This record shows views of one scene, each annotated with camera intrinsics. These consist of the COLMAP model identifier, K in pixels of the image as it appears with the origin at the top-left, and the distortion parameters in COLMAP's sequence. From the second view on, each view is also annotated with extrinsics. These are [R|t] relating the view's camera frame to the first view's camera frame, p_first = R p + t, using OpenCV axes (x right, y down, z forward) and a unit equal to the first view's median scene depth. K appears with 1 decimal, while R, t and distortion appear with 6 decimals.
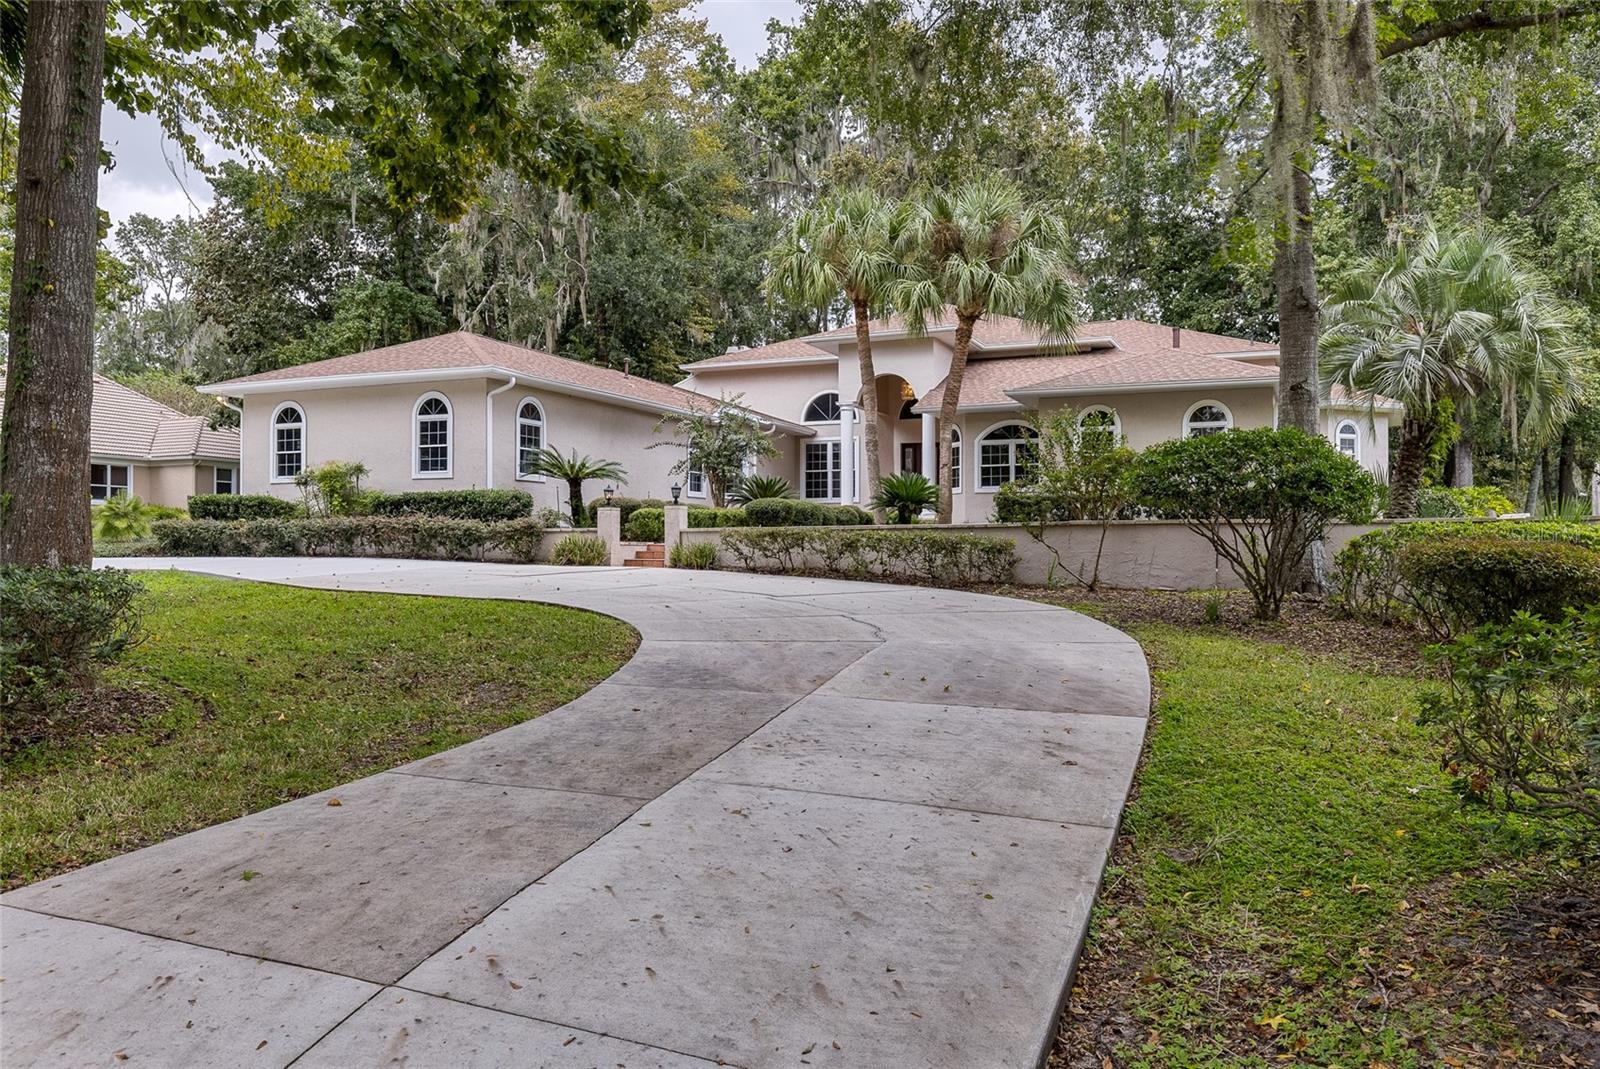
lens RADIAL K [[1188.6, 0, 798.1], [0, 1188.6, 534.0], [0, 0, 1]] dist [0.005878, 0.000375]
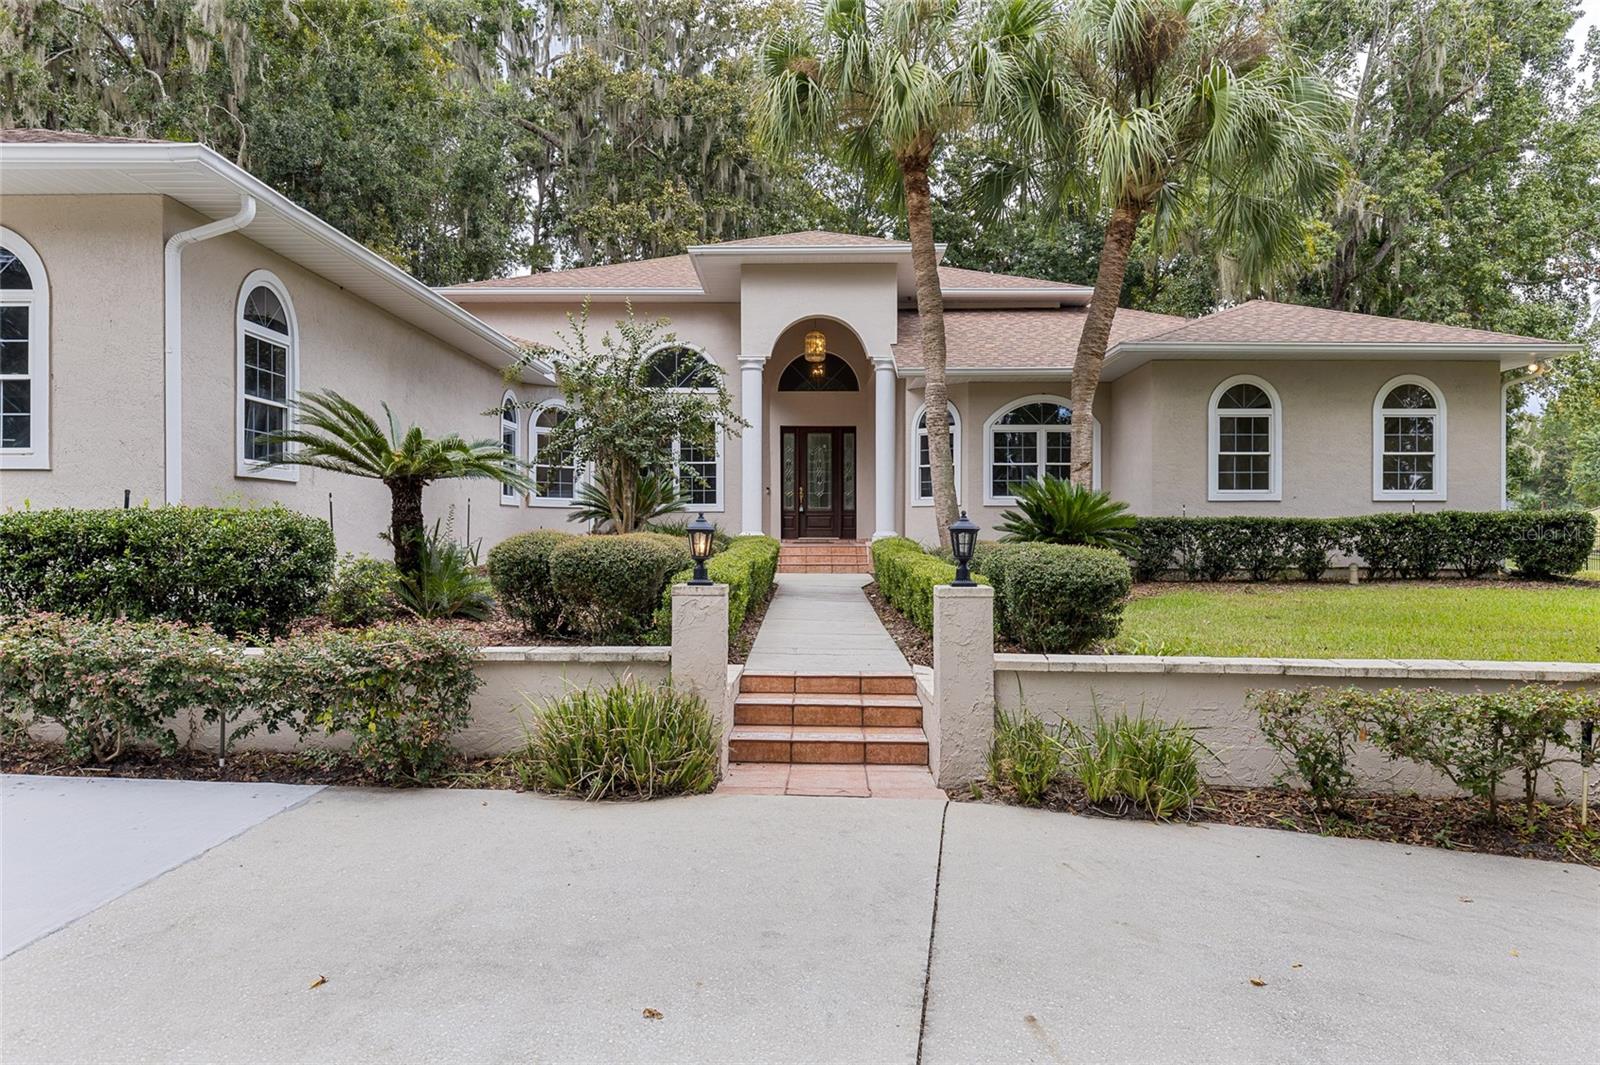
lens RADIAL K [[1075.9, 0, 798.3], [0, 1075.9, 538.6], [0, 0, 1]] dist [0.006491, 0.002698]
pose [[0.926693, -0.001029, 0.375819, -0.193044], [-0.006755, 0.999789, 0.019393, -0.032096], [-0.375759, -0.020510, 0.926490, 0.580245]]
